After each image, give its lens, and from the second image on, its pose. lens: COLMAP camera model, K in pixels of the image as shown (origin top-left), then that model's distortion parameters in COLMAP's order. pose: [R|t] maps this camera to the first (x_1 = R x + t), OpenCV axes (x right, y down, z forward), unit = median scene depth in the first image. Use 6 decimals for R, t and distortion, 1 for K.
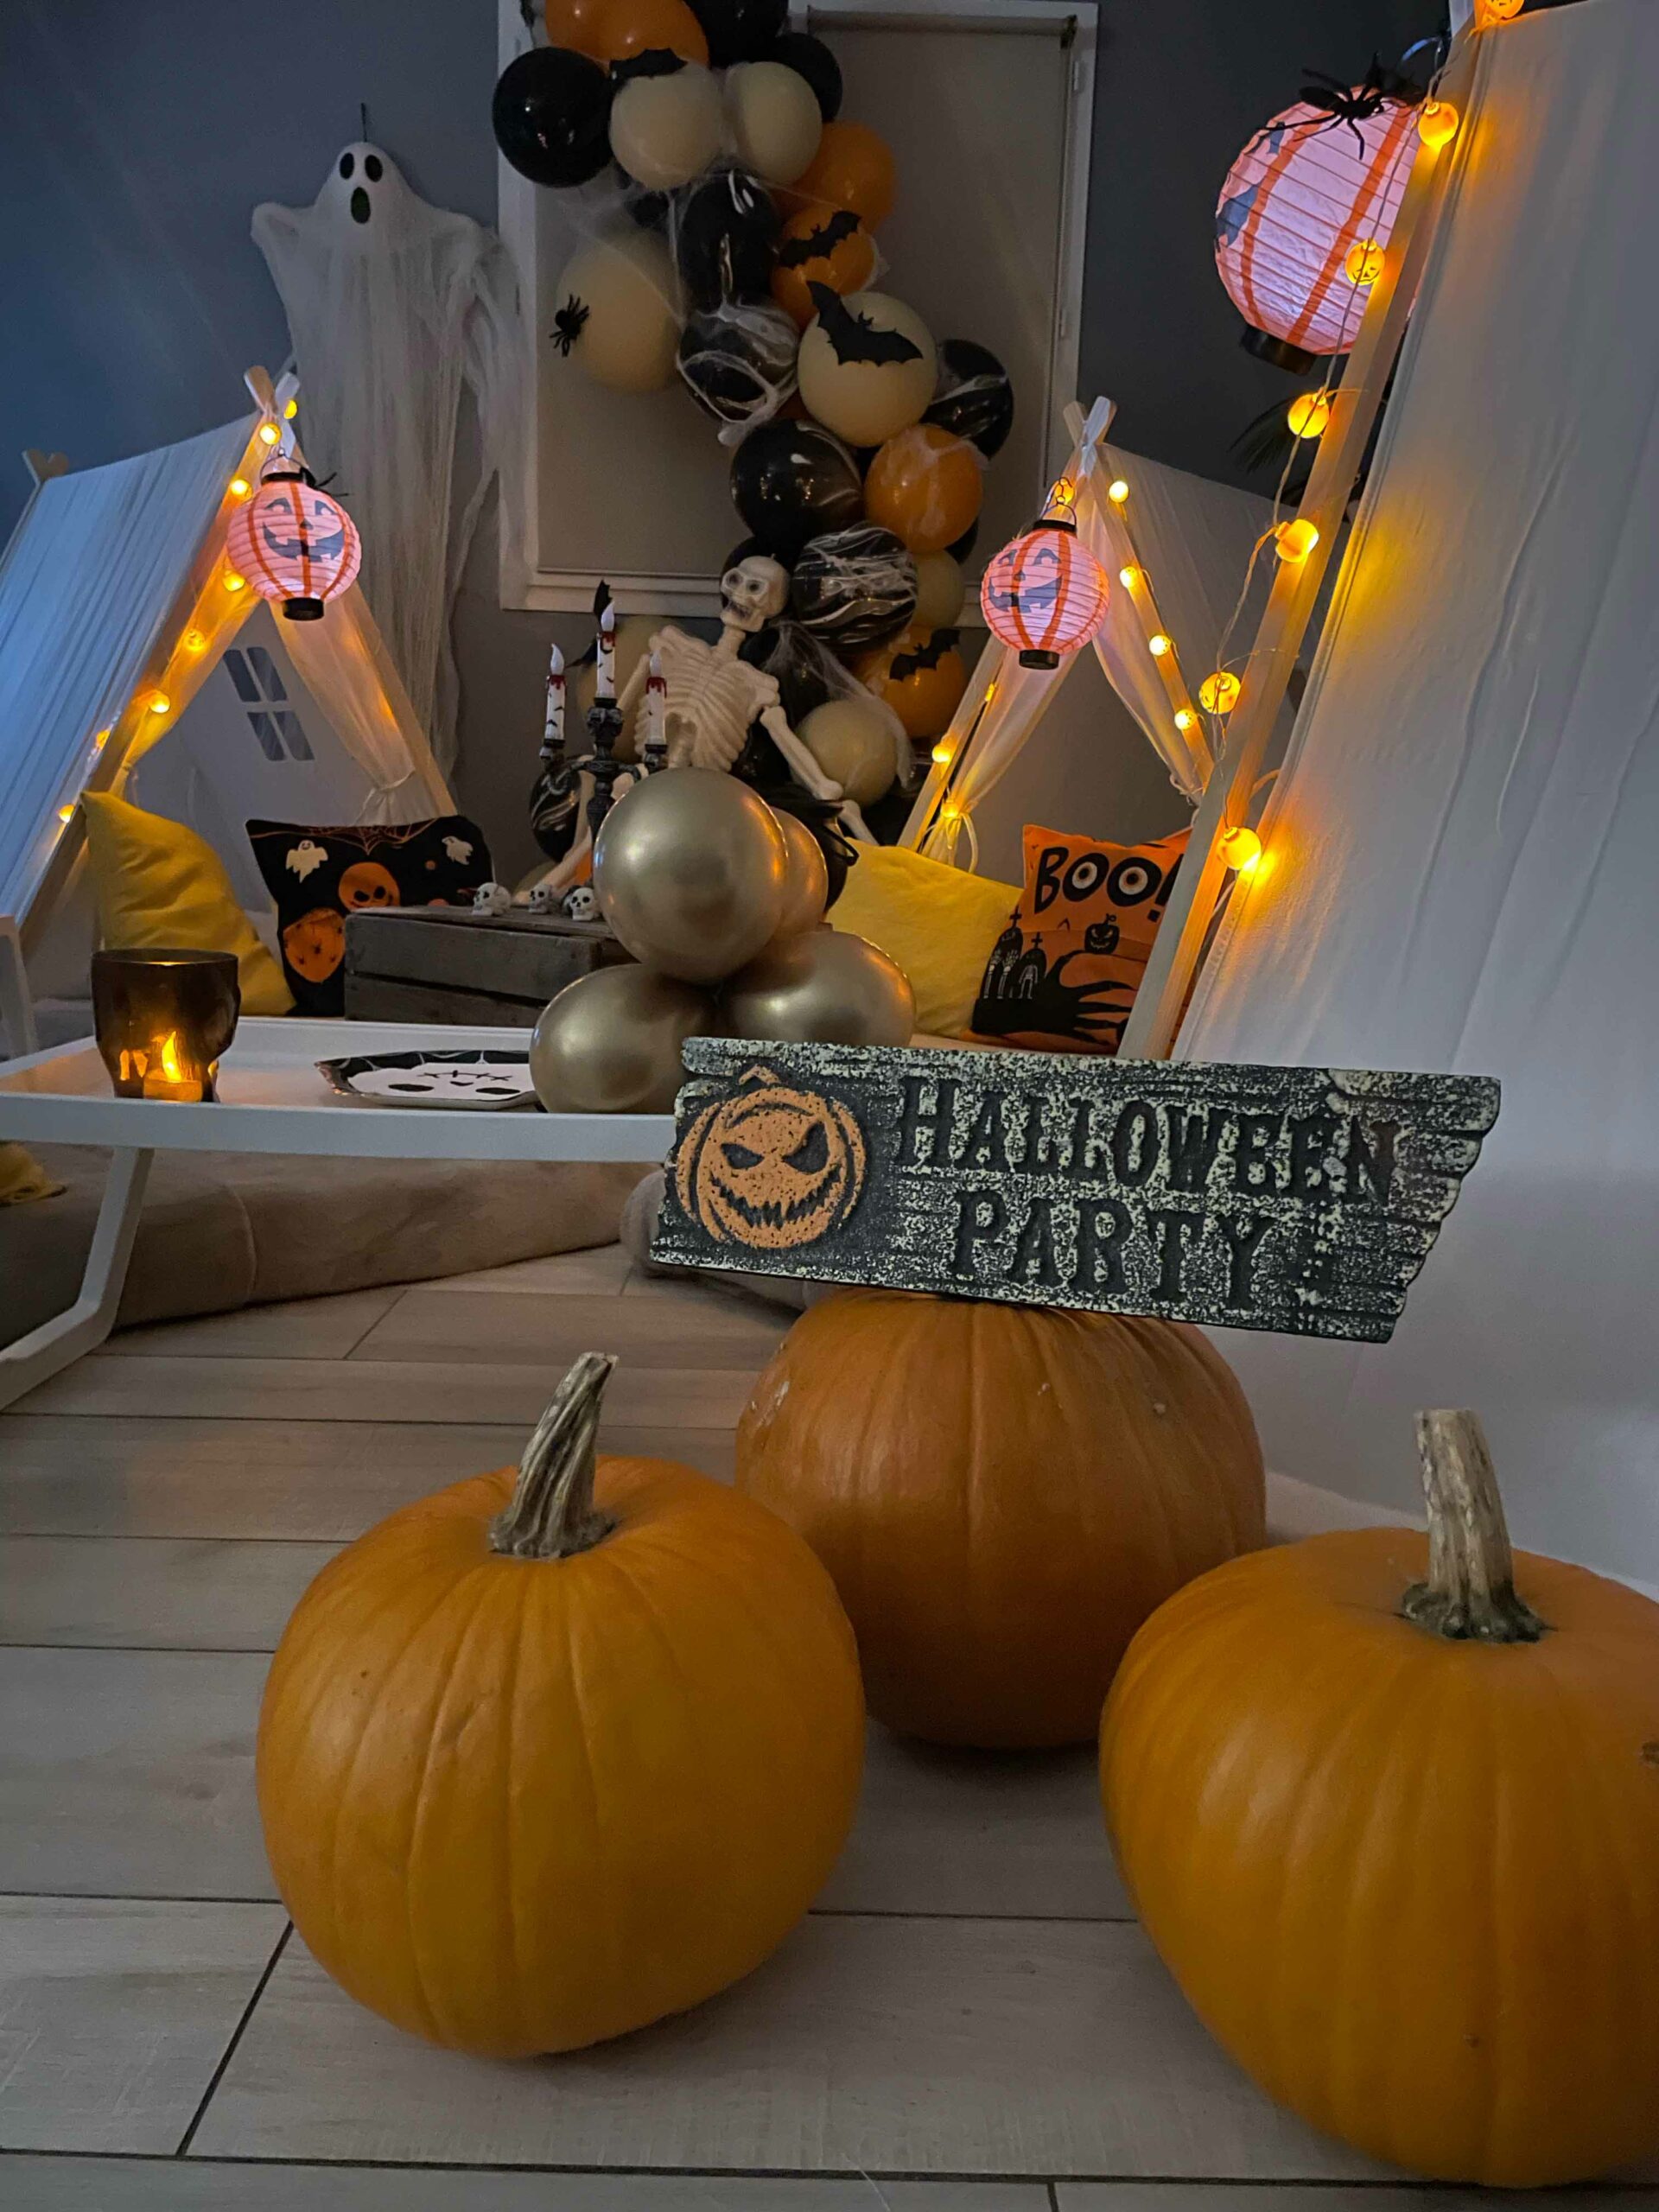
lens RADIAL K [[1673.6, 0, 839.1], [0, 1673.6, 1087.4], [0, 0, 1]] dist [0.097499, -0.130882]
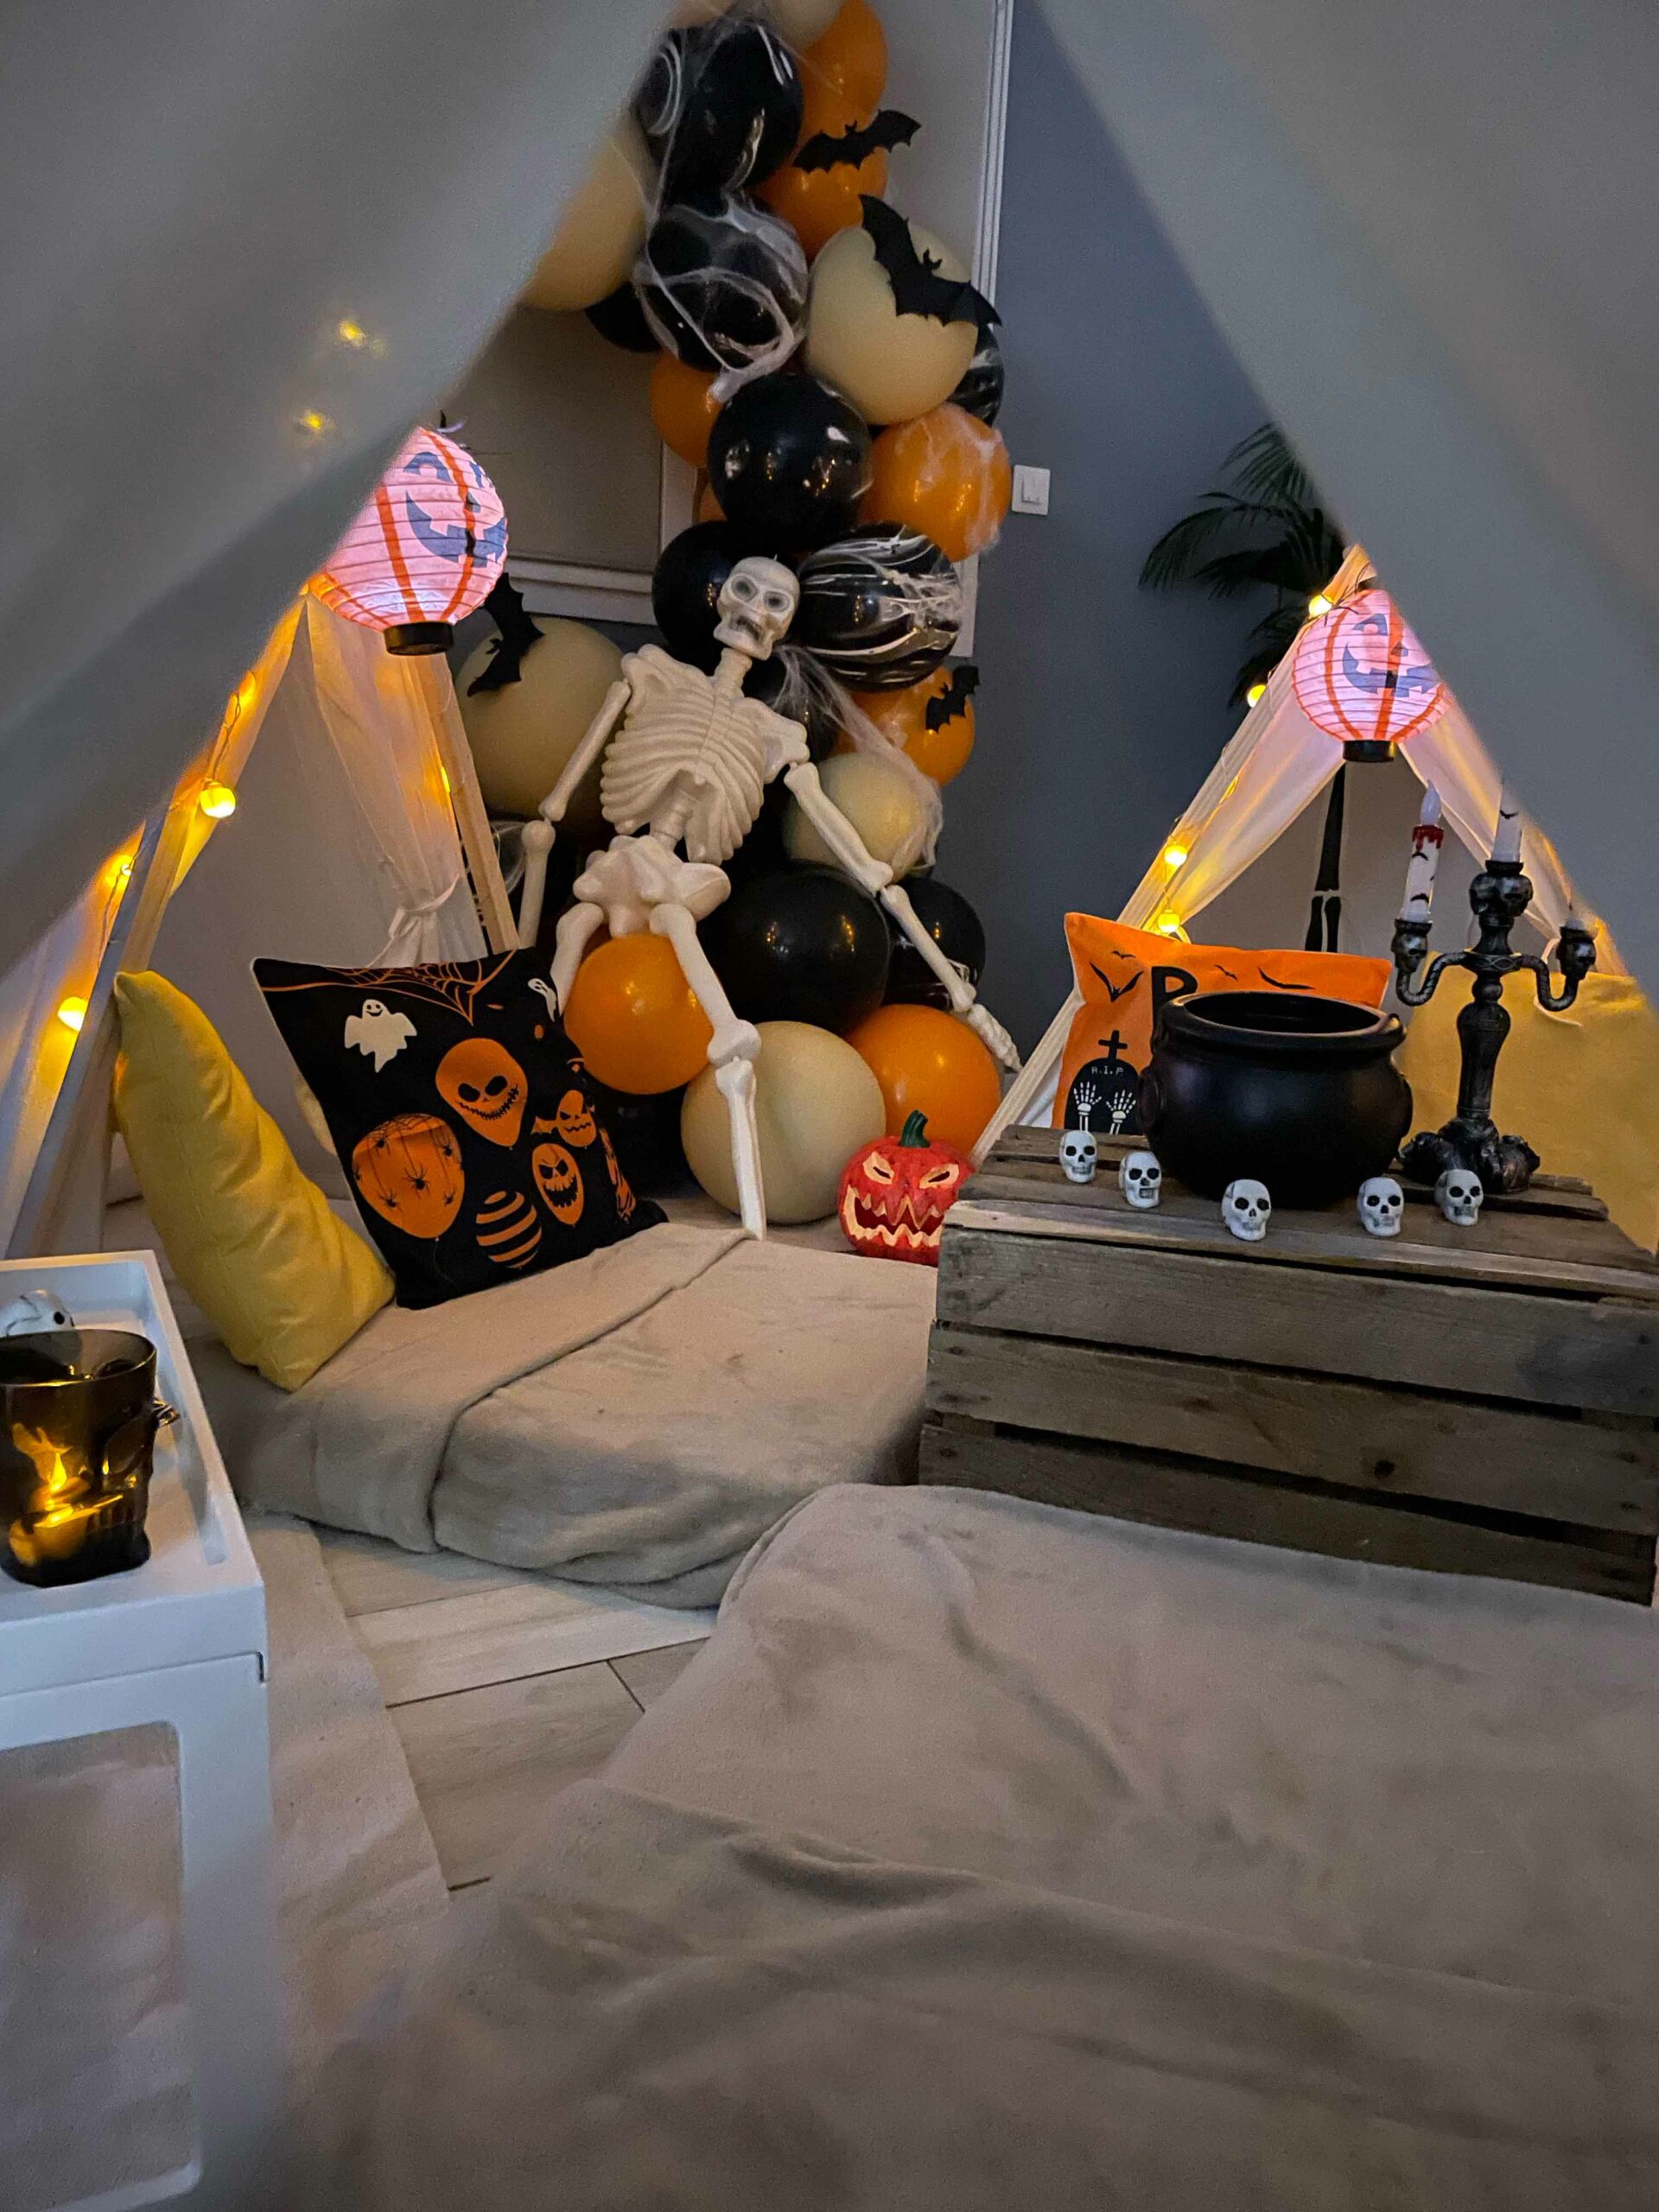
lens RADIAL K [[1667.2, 0, 843.2], [0, 1667.2, 1091.4], [0, 0, 1]] dist [0.102537, -0.138513]
pose [[0.884094, -0.071661, 0.461782, -0.461821], [0.053115, 0.997178, 0.053056, -0.143827], [-0.464281, -0.022379, 0.885405, 0.393228]]
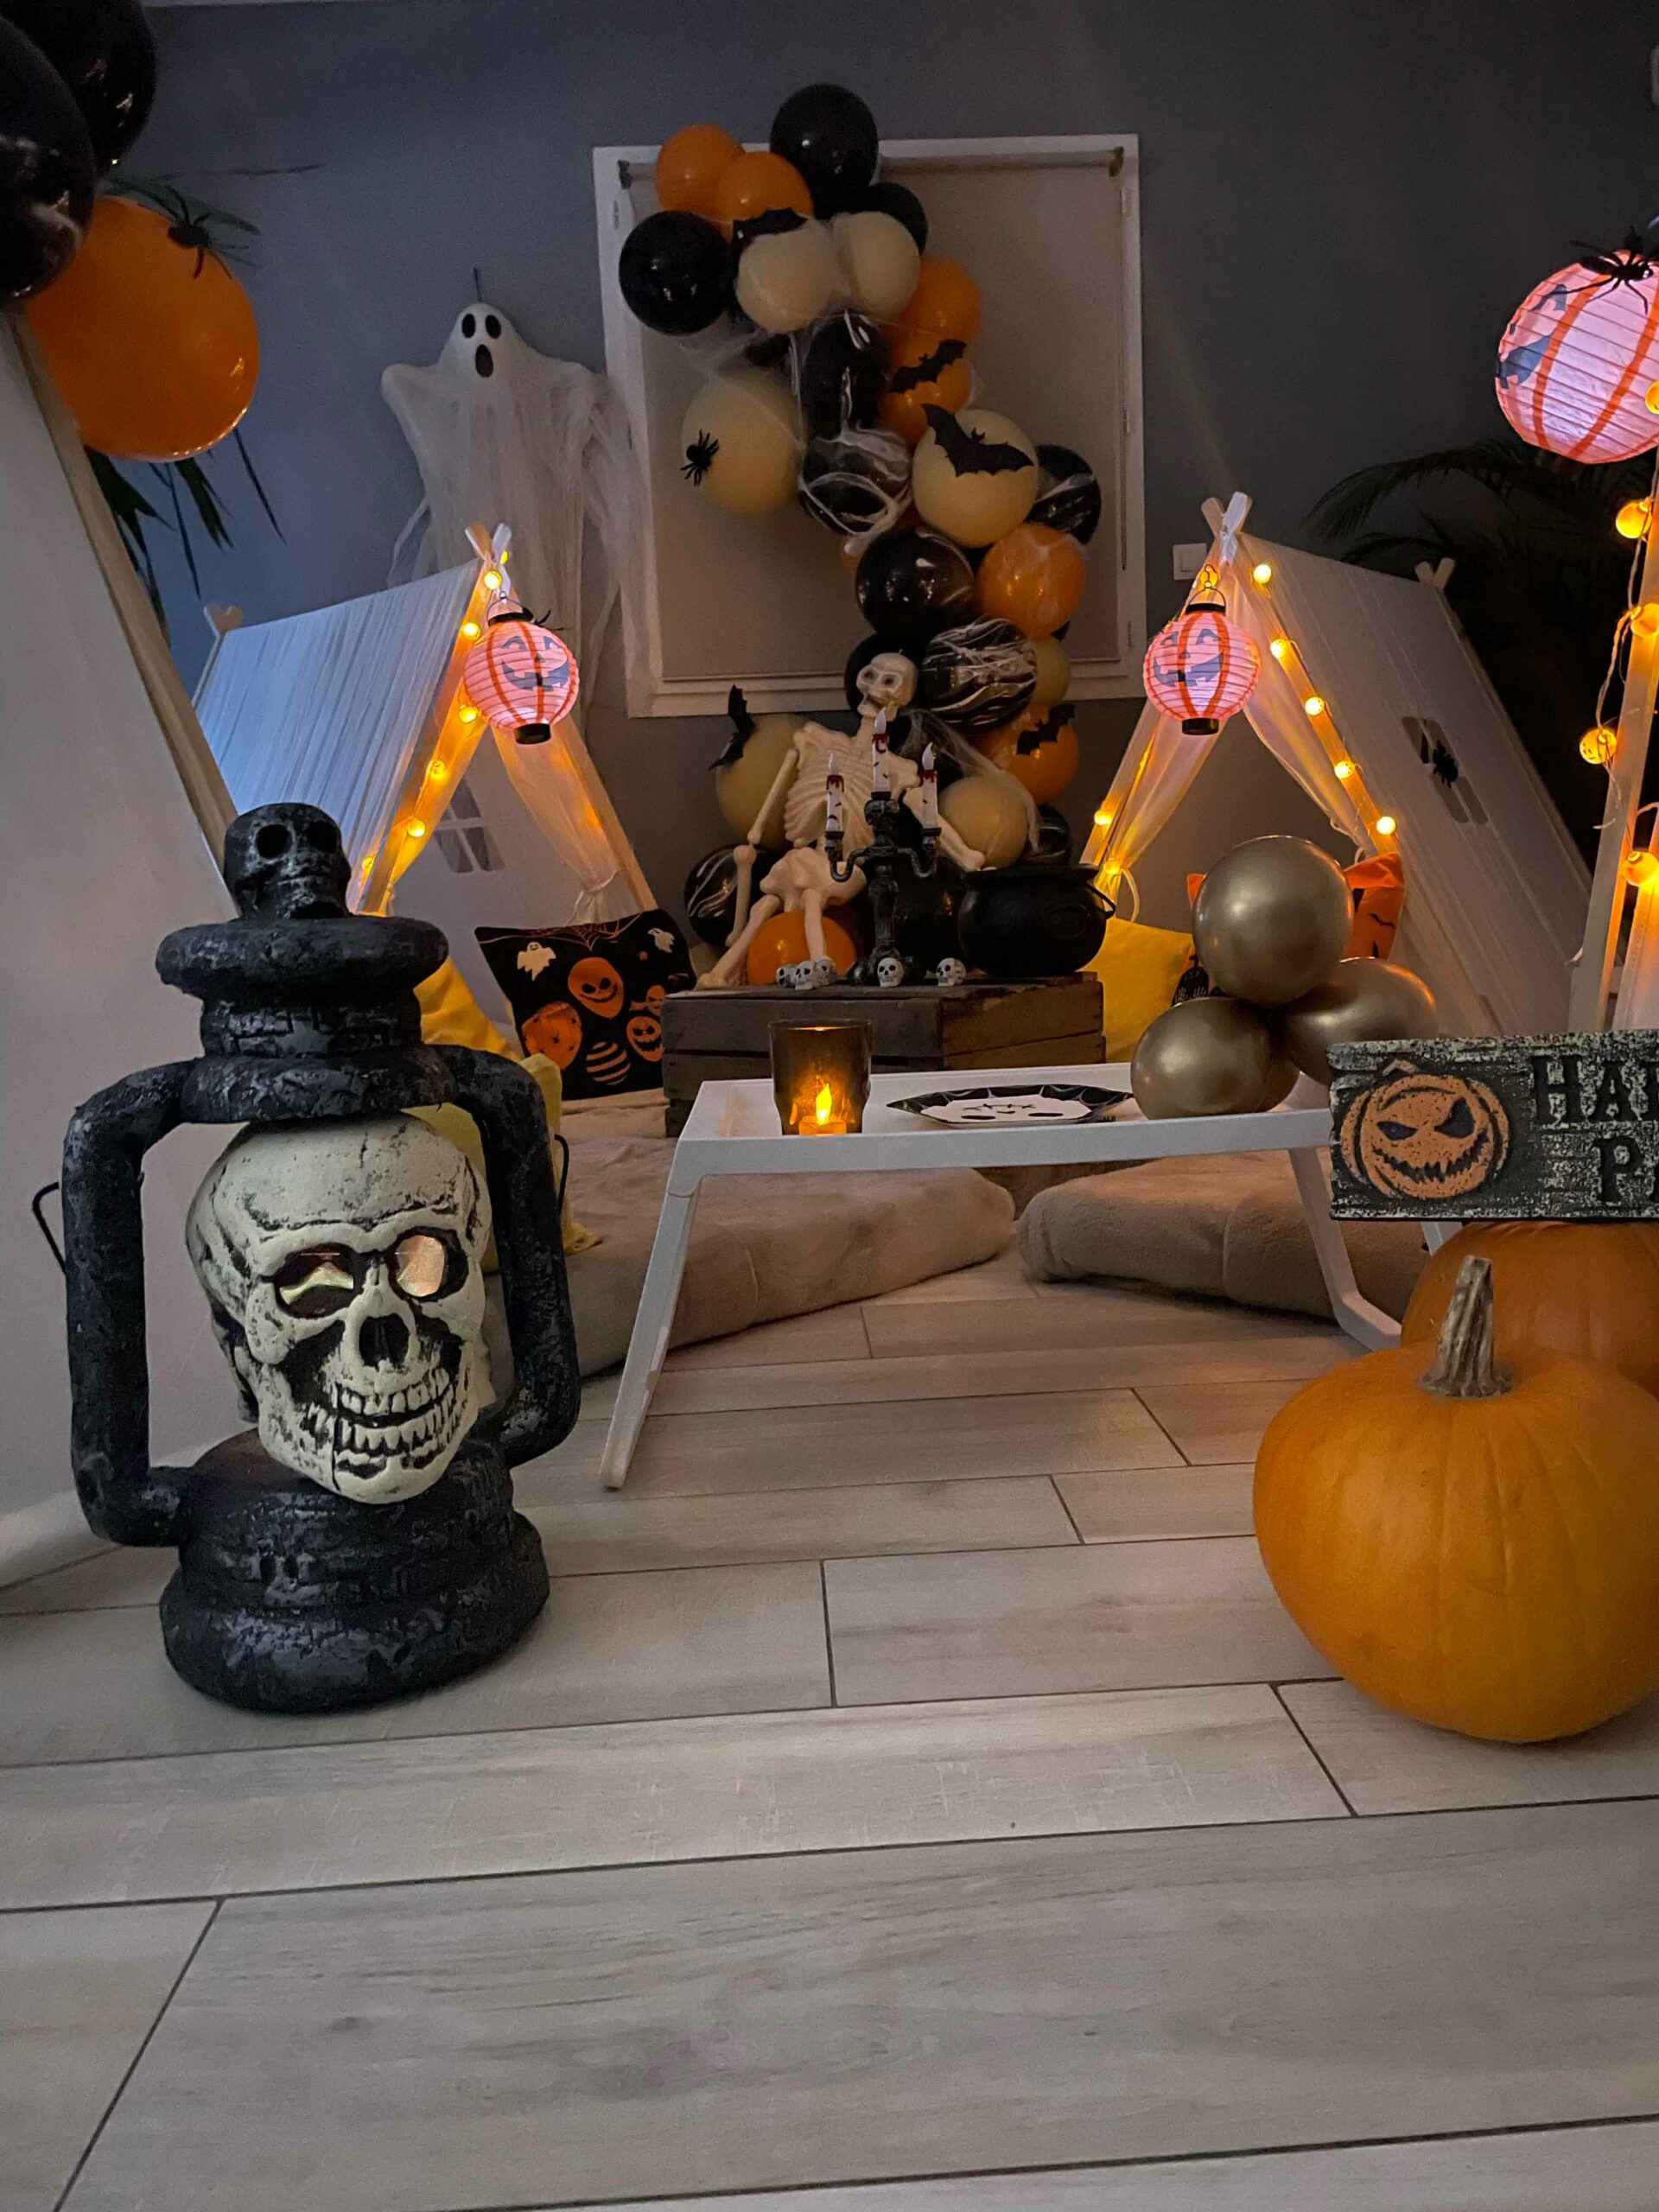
lens RADIAL K [[1667.2, 0, 843.2], [0, 1667.2, 1091.4], [0, 0, 1]] dist [0.102537, -0.138513]
pose [[0.996113, -0.081706, 0.032907, -0.166460], [0.082919, 0.995855, -0.037381, 0.007736], [-0.029716, 0.039964, 0.998759, -0.089530]]
